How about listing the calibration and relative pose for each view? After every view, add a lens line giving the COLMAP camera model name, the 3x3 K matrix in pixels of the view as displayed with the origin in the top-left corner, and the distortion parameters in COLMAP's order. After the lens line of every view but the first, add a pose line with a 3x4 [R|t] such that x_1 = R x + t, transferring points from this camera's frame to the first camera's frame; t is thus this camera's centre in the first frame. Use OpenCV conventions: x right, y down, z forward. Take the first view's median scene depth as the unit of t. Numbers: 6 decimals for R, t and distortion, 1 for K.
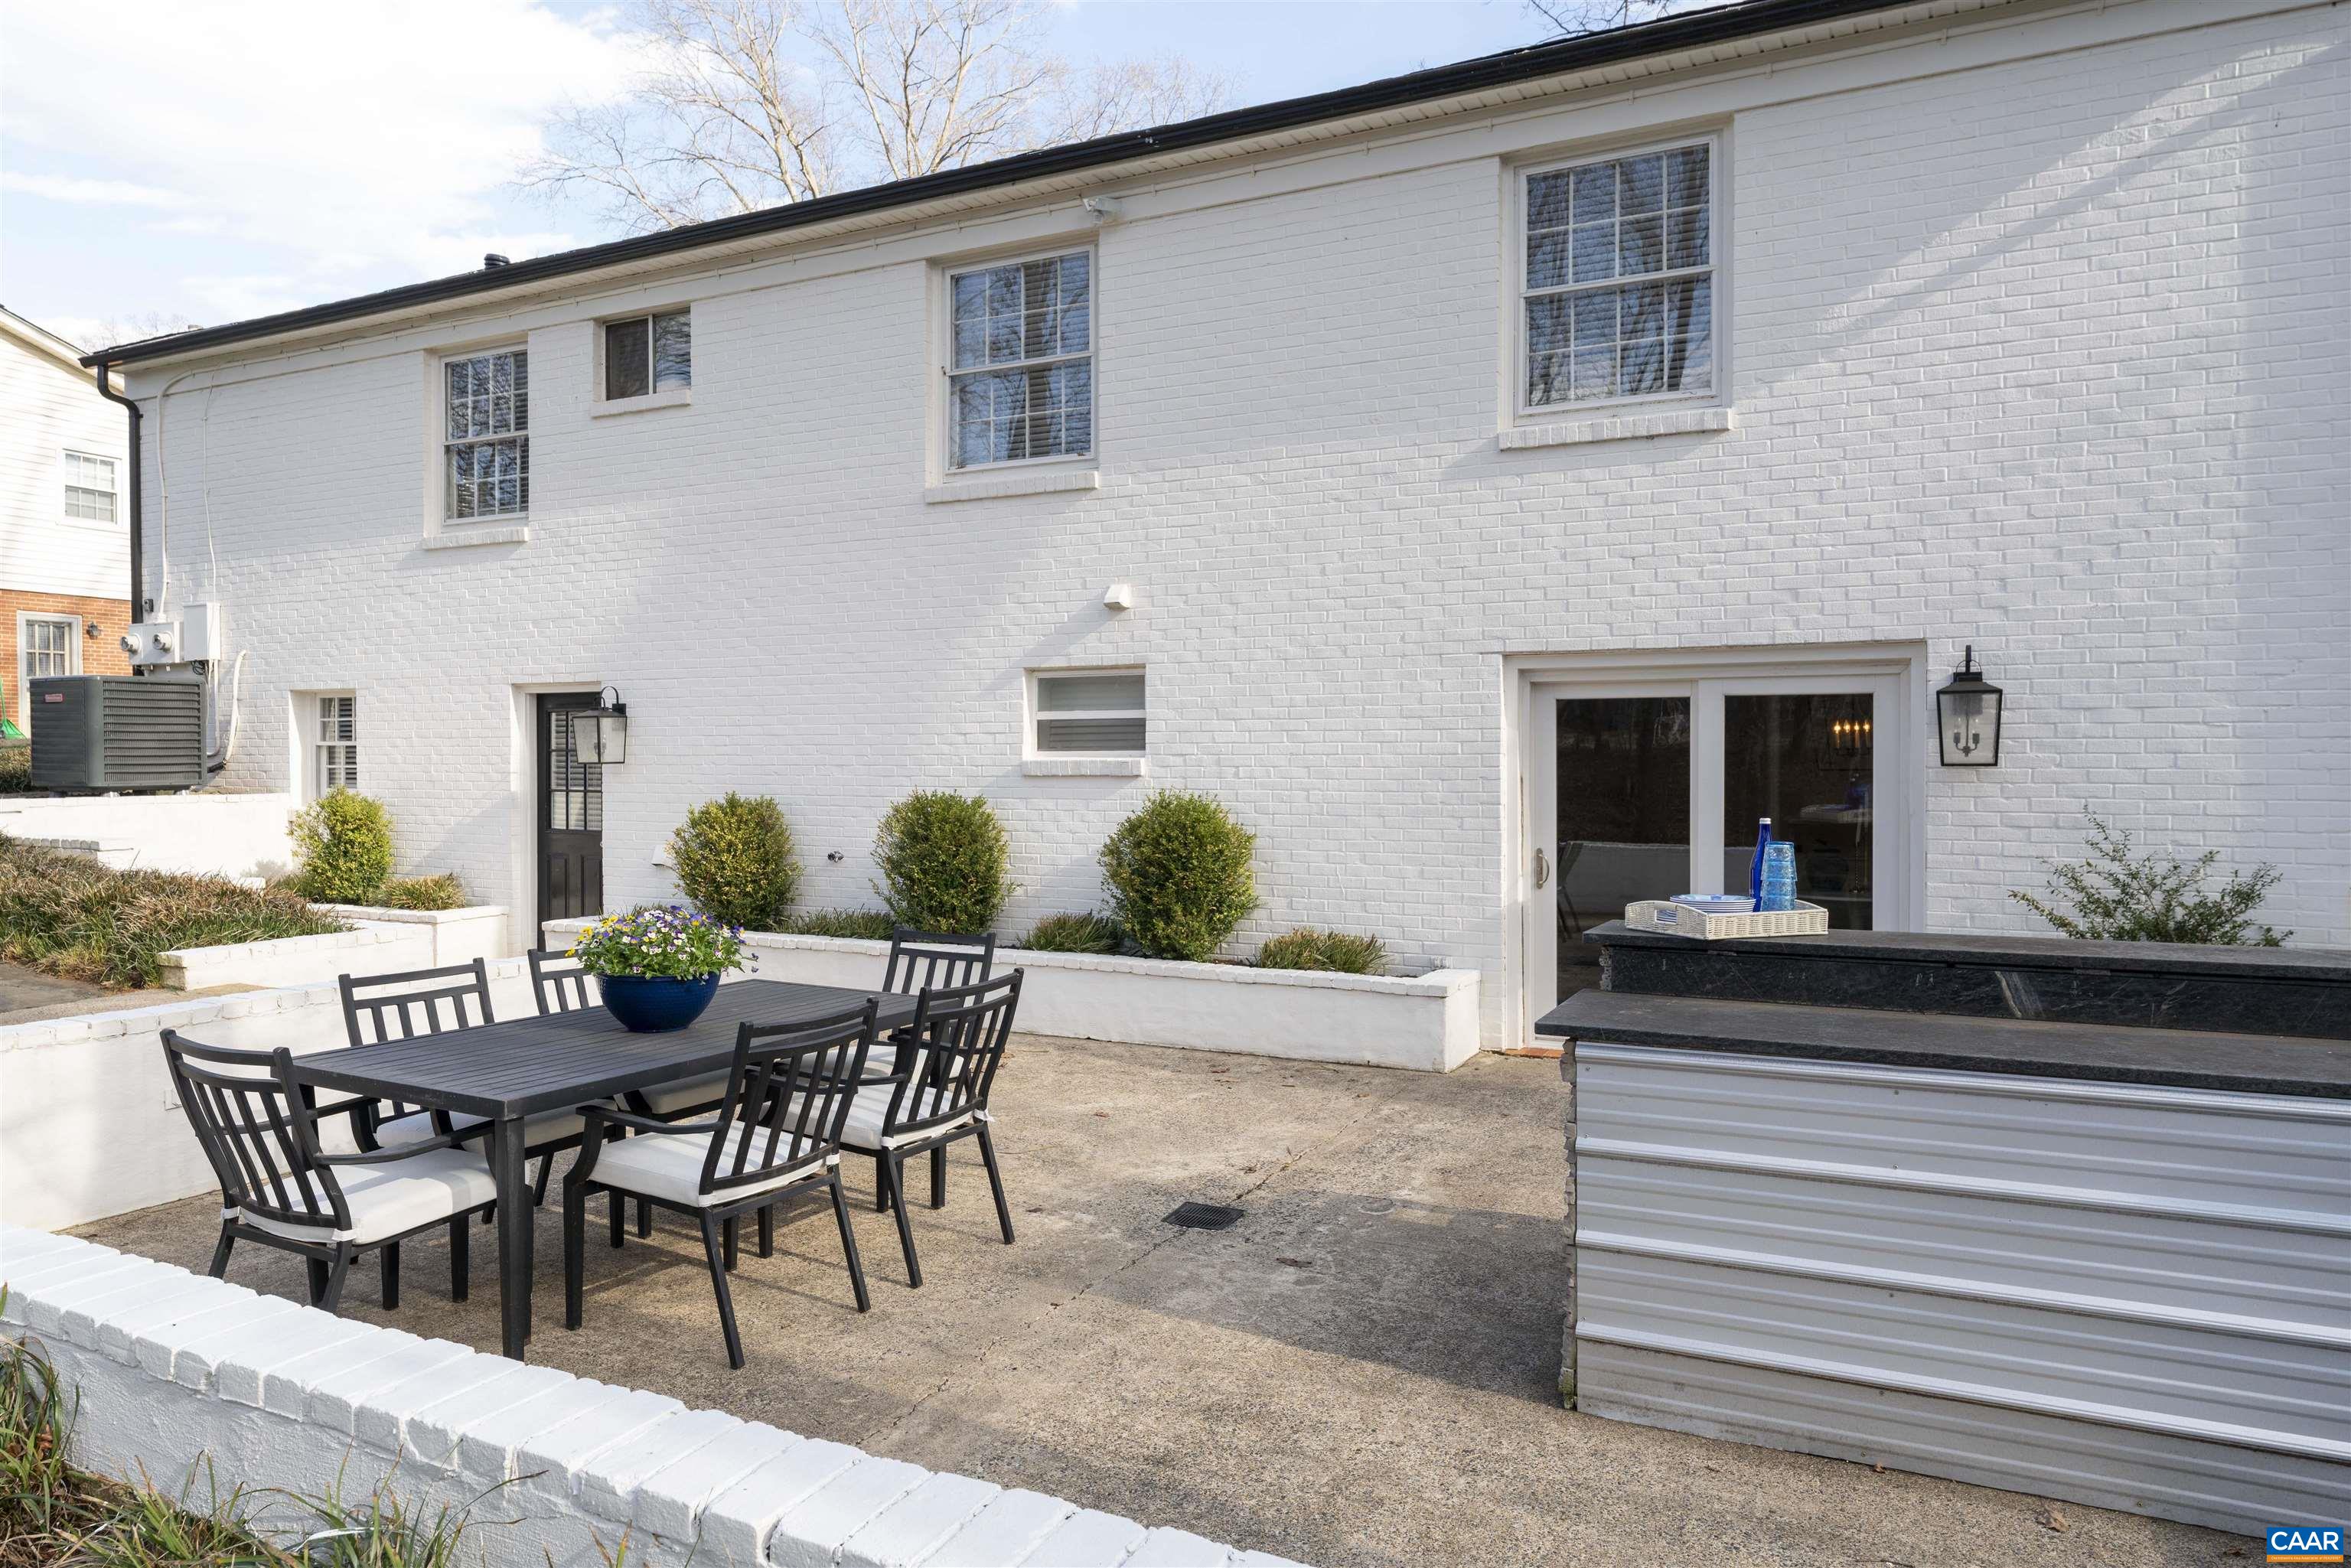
lens RADIAL K [[1408.9, 0, 1175.5], [0, 1408.9, 784.0], [0, 0, 1]] dist [-0.000606, 0.000063]
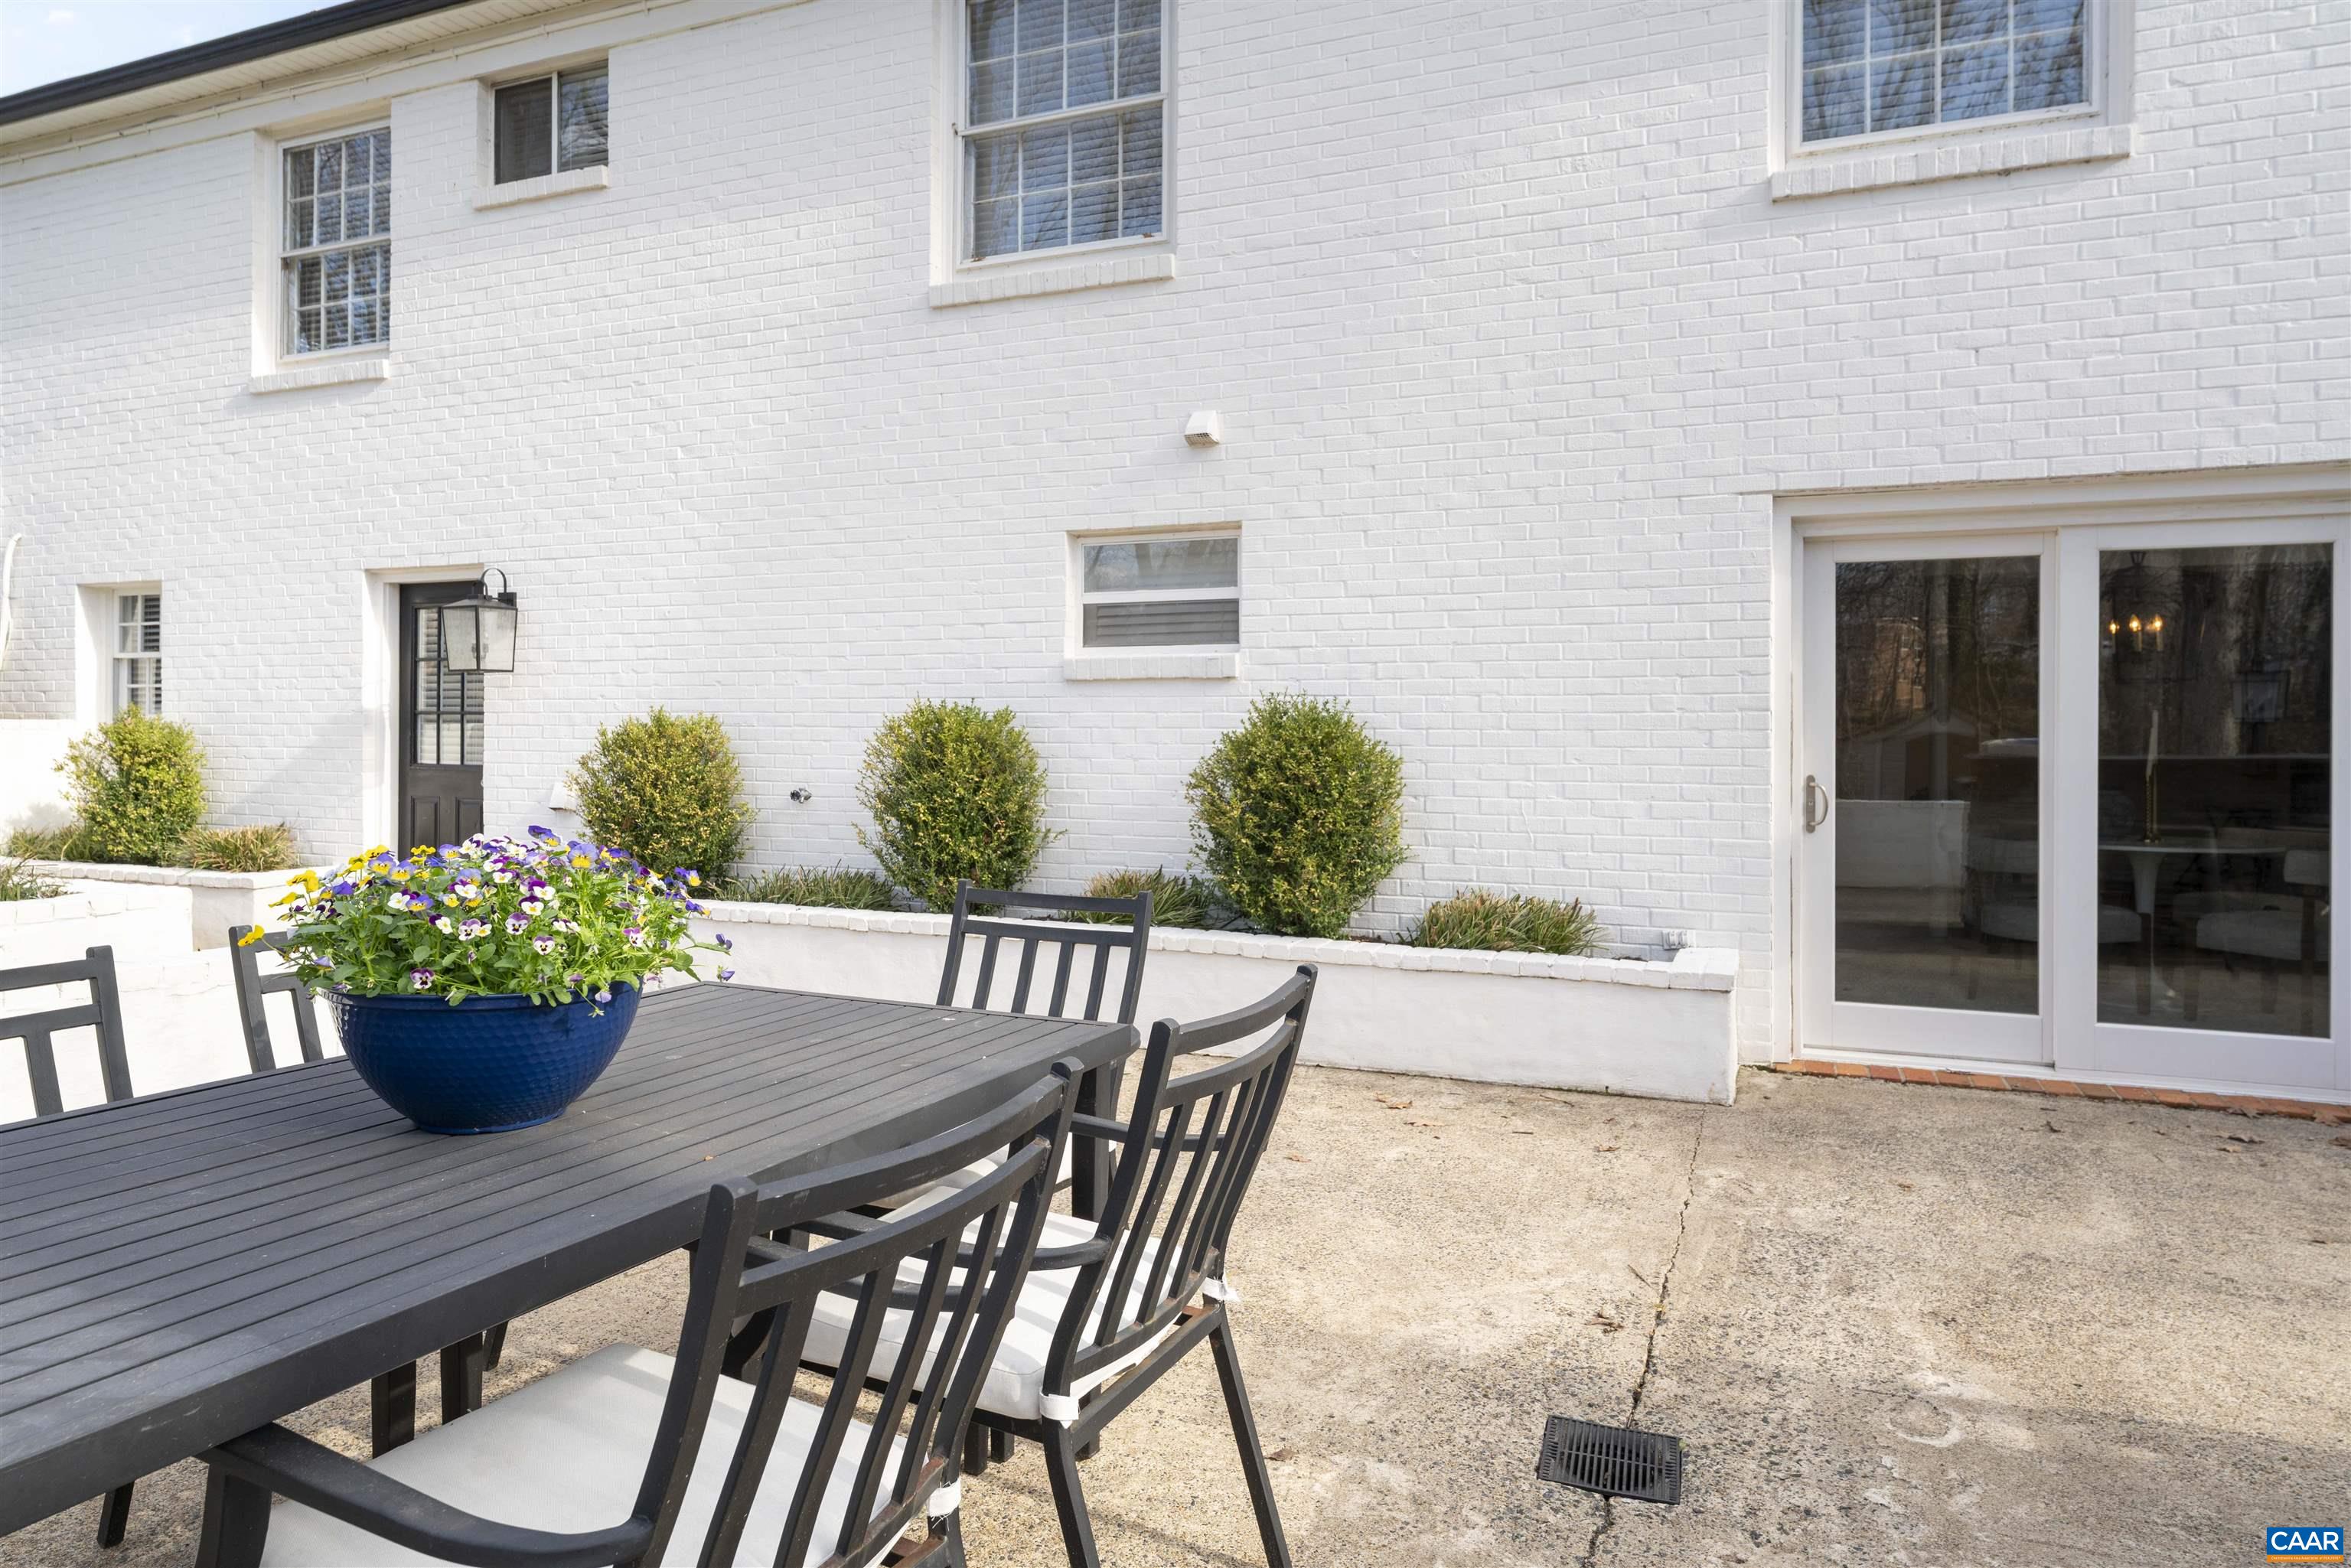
lens RADIAL K [[1527.5, 0, 1165.2], [0, 1527.5, 692.2], [0, 0, 1]] dist [-0.000401, -0.000906]
pose [[0.999855, -0.001238, 0.017001, -0.075012], [0.001777, 0.999496, -0.031691, 0.026771], [-0.016953, 0.031716, 0.999353, 0.231763]]
